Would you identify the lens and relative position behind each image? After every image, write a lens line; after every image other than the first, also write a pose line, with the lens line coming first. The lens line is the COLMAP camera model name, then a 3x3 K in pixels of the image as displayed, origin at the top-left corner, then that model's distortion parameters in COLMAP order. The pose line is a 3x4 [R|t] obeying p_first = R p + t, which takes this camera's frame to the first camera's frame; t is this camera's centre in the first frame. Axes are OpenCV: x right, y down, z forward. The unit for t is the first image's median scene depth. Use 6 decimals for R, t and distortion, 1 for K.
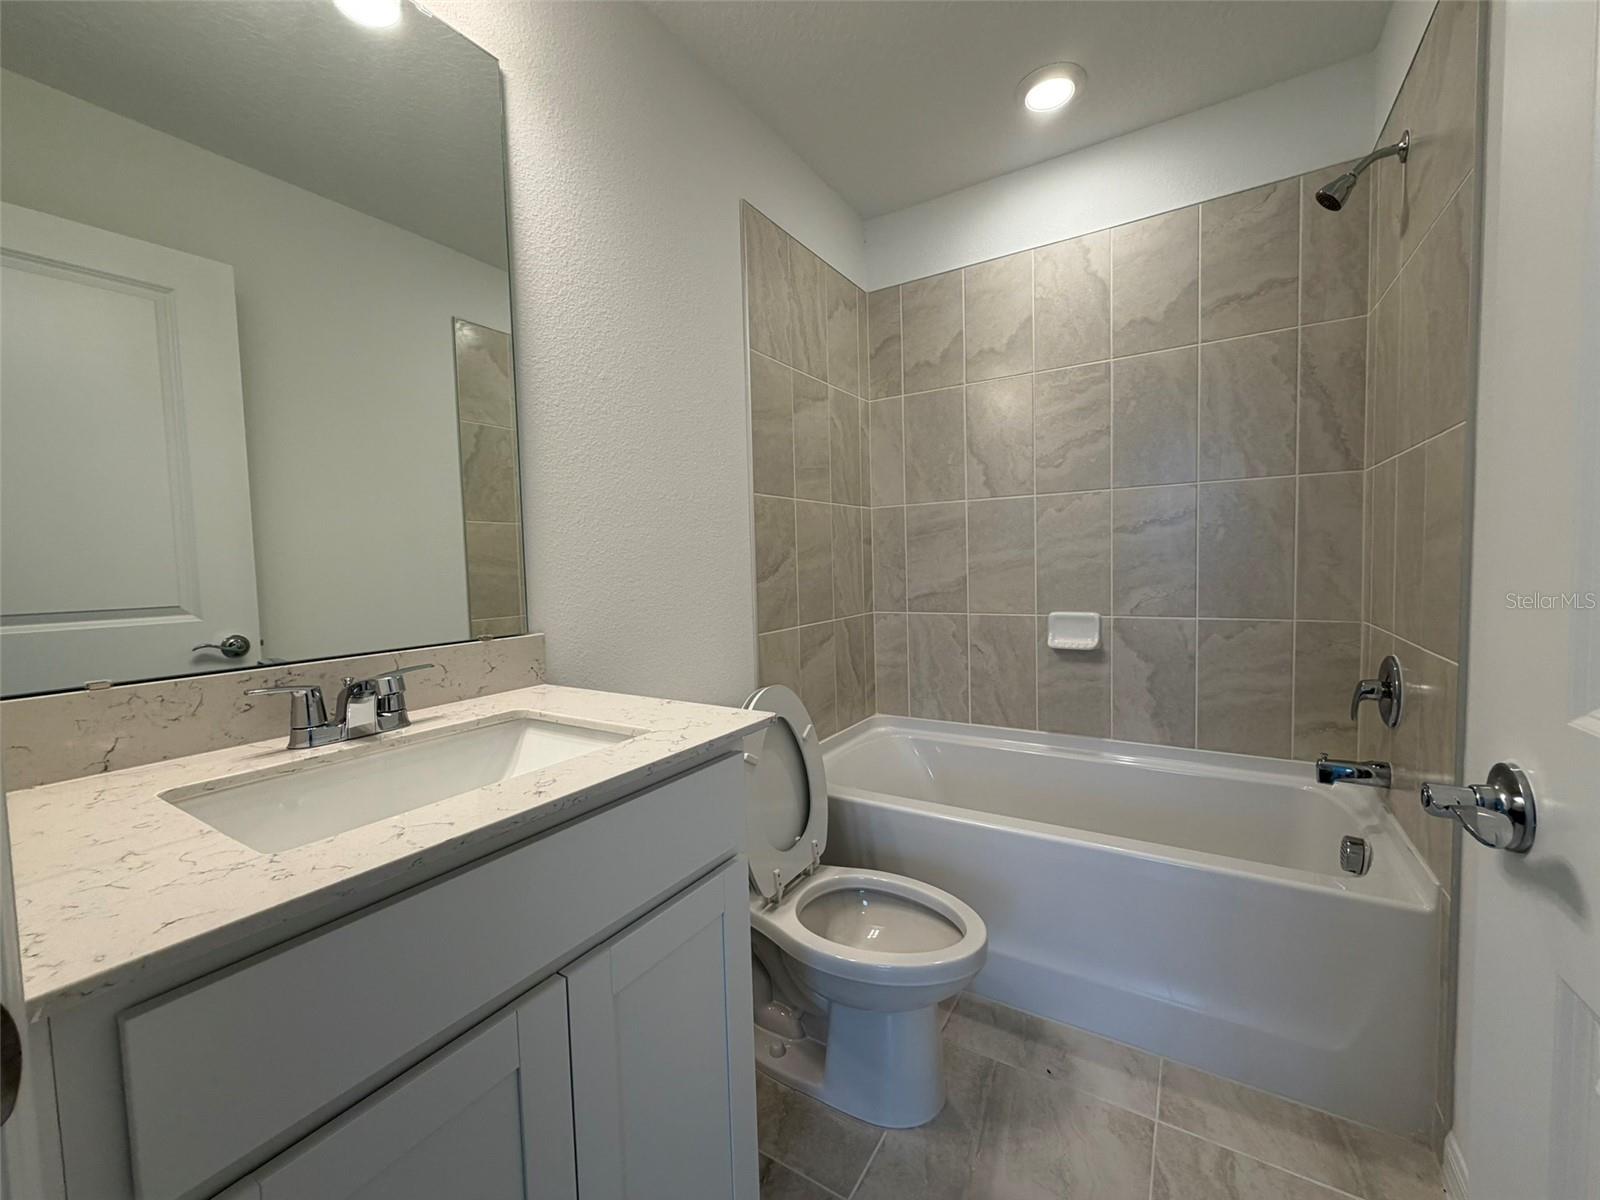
lens RADIAL K [[633.6, 0, 790.9], [0, 633.6, 598.4], [0, 0, 1]] dist [-0.002512, 0.000086]
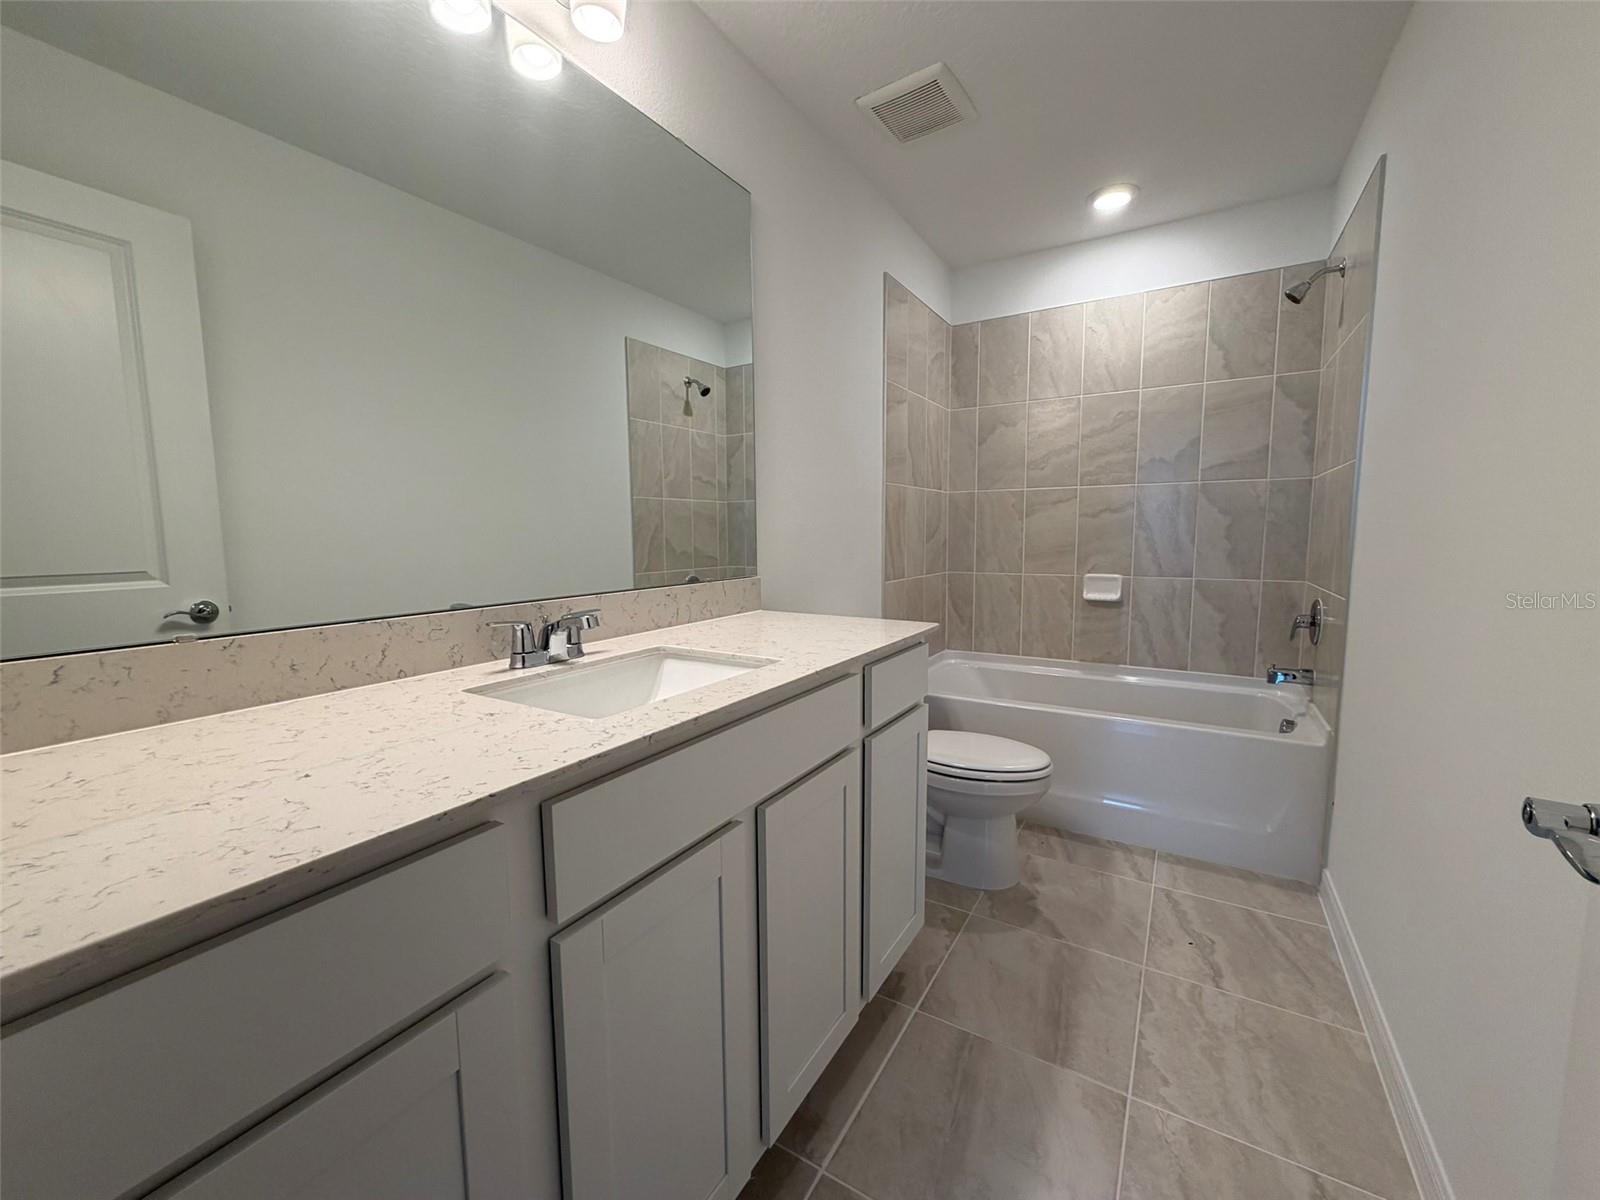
lens RADIAL K [[633.6, 0, 802.2], [0, 633.6, 600.1], [0, 0, 1]] dist [-0.002512, 0.000086]
pose [[0.999450, 0.014334, 0.029916, -0.229325], [-0.015580, 0.999003, 0.041833, 0.030954], [-0.029287, -0.042276, 0.998677, -0.325615]]
